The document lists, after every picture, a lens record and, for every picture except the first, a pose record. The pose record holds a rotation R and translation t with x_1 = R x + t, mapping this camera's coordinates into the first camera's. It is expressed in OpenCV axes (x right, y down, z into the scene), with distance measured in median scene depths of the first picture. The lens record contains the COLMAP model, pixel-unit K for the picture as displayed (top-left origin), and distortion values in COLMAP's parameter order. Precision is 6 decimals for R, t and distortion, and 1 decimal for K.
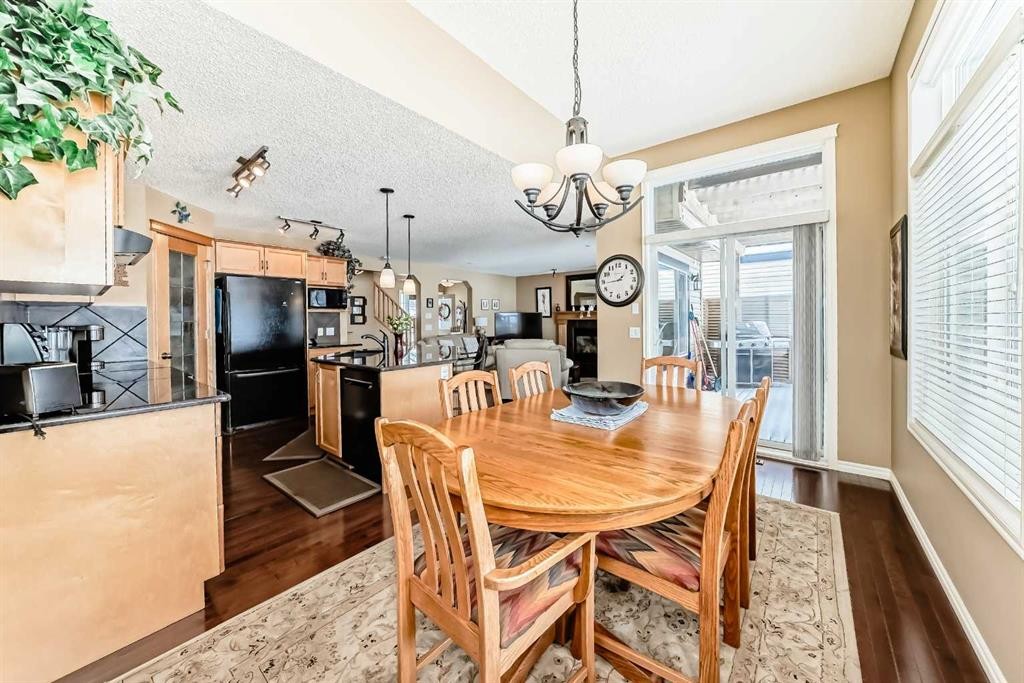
lens RADIAL K [[373.7, 0, 512.4], [0, 373.7, 321.1], [0, 0, 1]] dist [-0.000515, 0.000060]
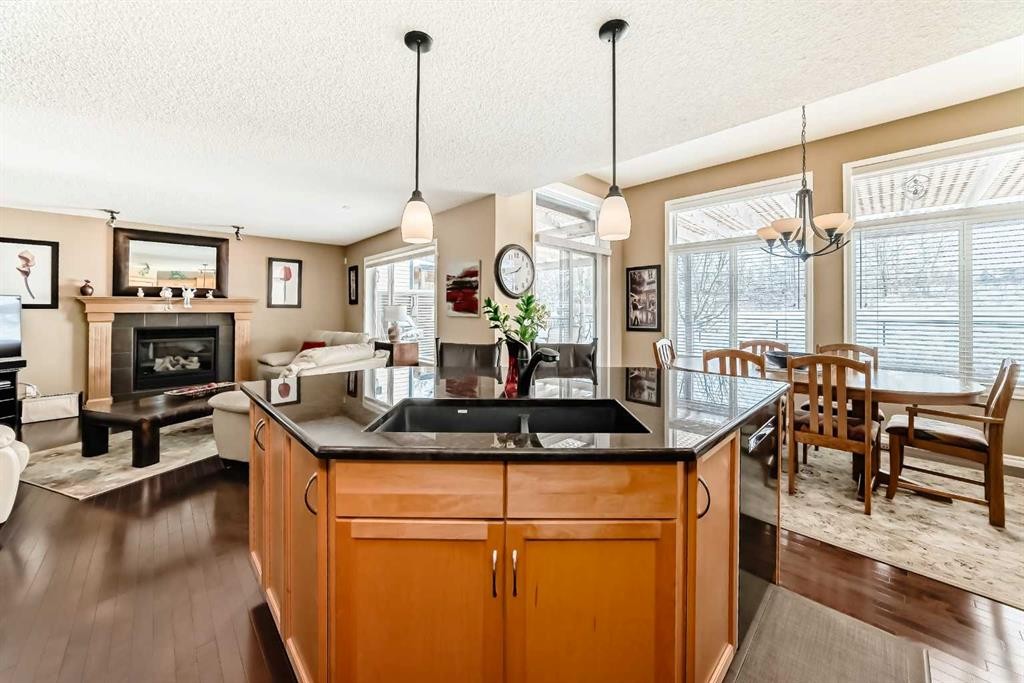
lens RADIAL K [[377.6, 0, 510.6], [0, 377.6, 309.0], [0, 0, 1]] dist [-0.006578, 0.000173]
pose [[0.124088, 0.016311, 0.992137, -0.310364], [0.003355, 0.999852, -0.016857, 0.001223], [-0.992266, 0.005421, 0.124015, 0.413051]]
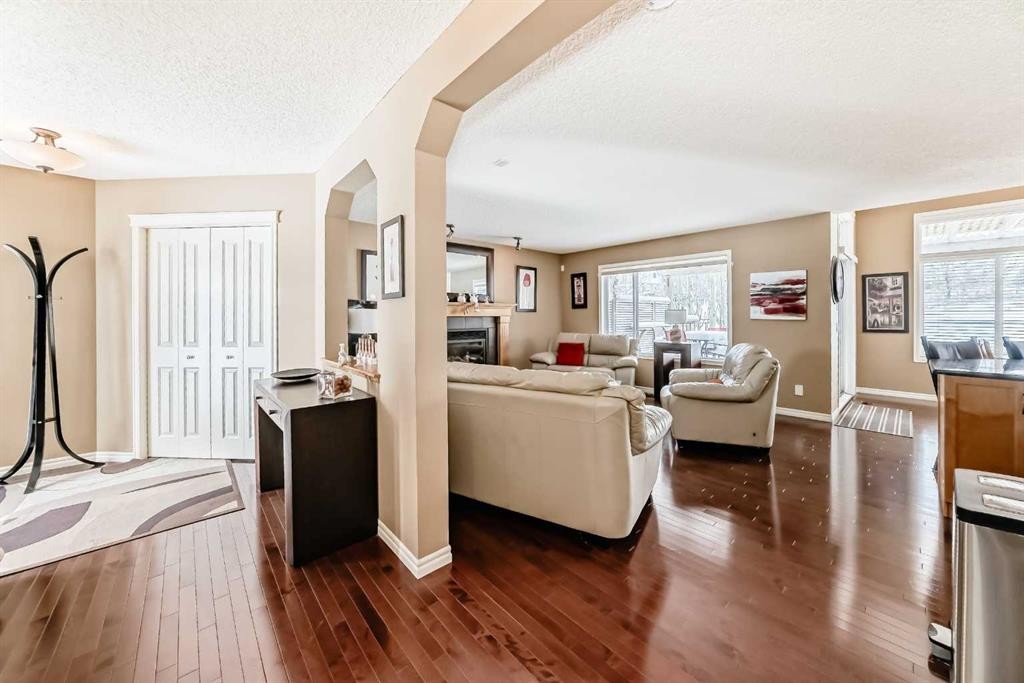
lens RADIAL K [[371.6, 0, 537.4], [0, 371.6, 314.3], [0, 0, 1]] dist [-0.000695, -0.000017]
pose [[0.125260, 0.005689, 0.992108, -0.408747], [0.005089, 0.999967, -0.006377, -0.003606], [-0.992111, 0.005848, 0.125227, 0.801092]]
